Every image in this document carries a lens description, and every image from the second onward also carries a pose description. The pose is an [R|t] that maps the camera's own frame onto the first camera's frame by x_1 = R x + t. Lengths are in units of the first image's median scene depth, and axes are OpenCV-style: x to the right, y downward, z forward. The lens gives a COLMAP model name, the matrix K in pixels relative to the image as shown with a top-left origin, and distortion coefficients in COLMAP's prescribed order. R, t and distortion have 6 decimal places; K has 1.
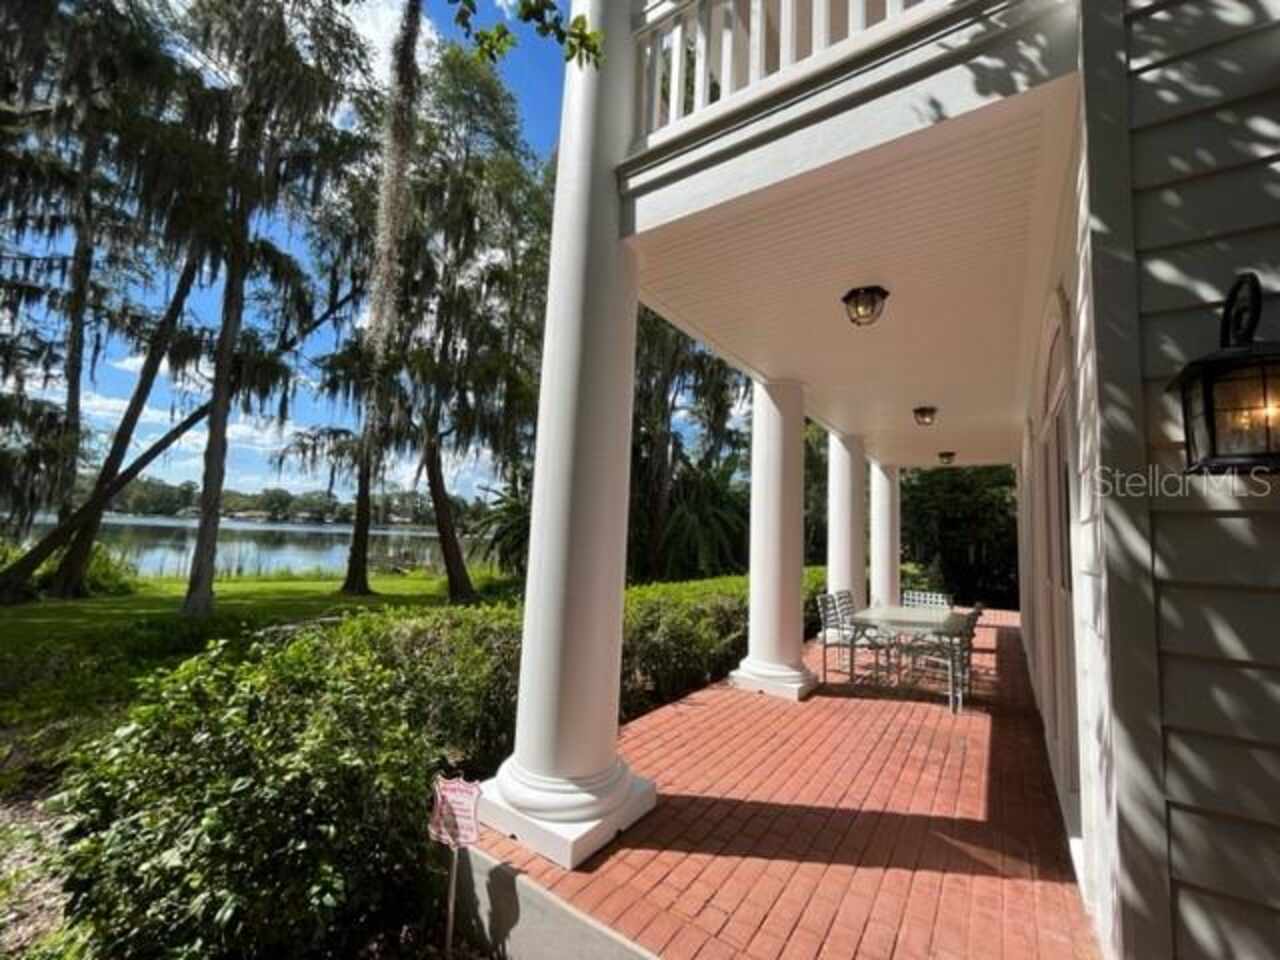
lens RADIAL K [[518.5, 0, 640.0], [0, 518.5, 480.0], [0, 0, 1]] dist [0.002205, 0.000078]
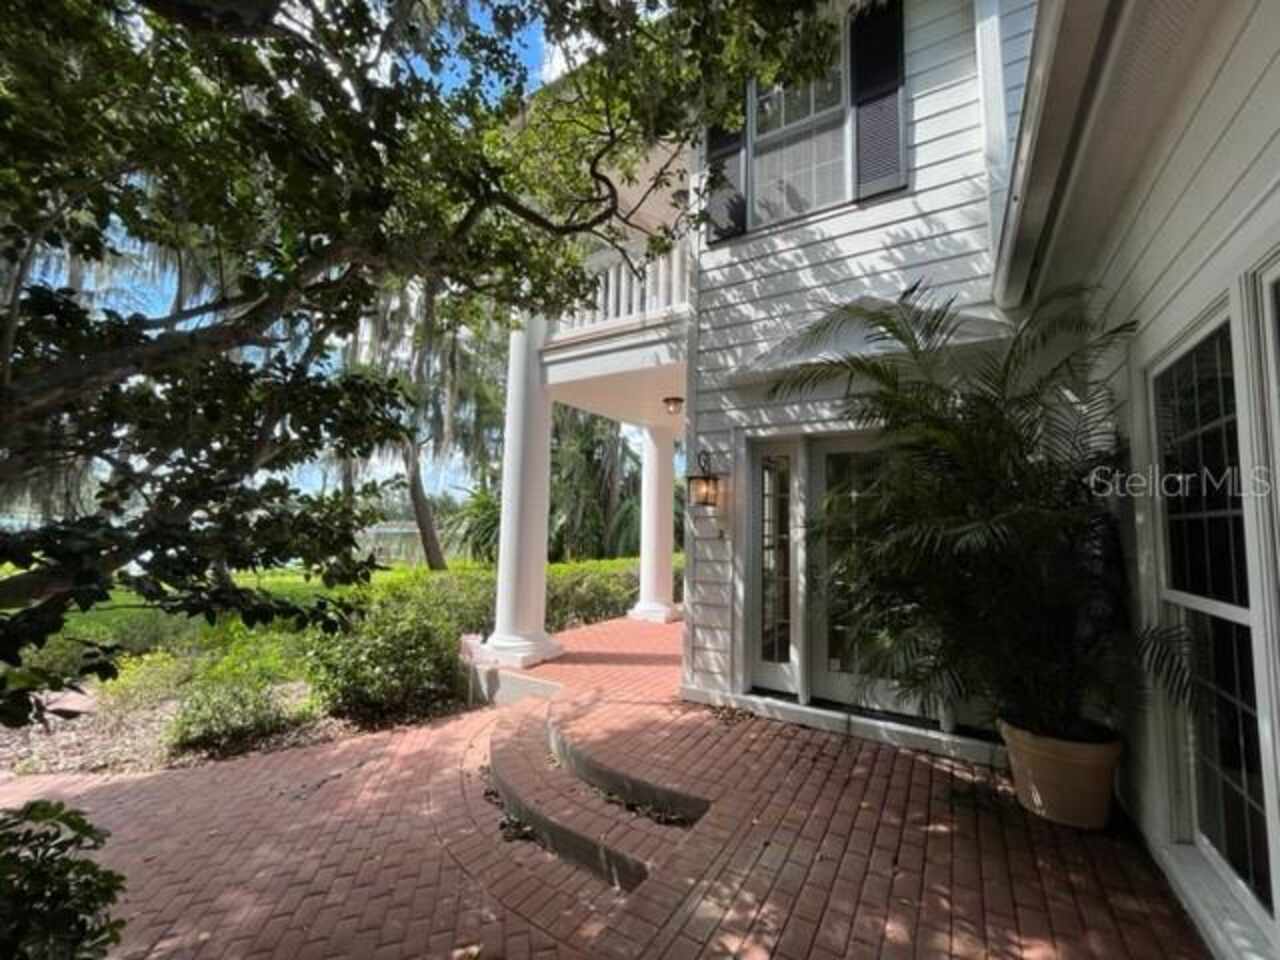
lens RADIAL K [[518.5, 0, 640.0], [0, 518.5, 480.0], [0, 0, 1]] dist [0.002205, 0.000078]
pose [[0.998079, -0.020338, 0.058522, 0.040153], [0.019217, 0.999622, 0.019659, -0.021087], [-0.058900, -0.018496, 0.998093, -0.193548]]
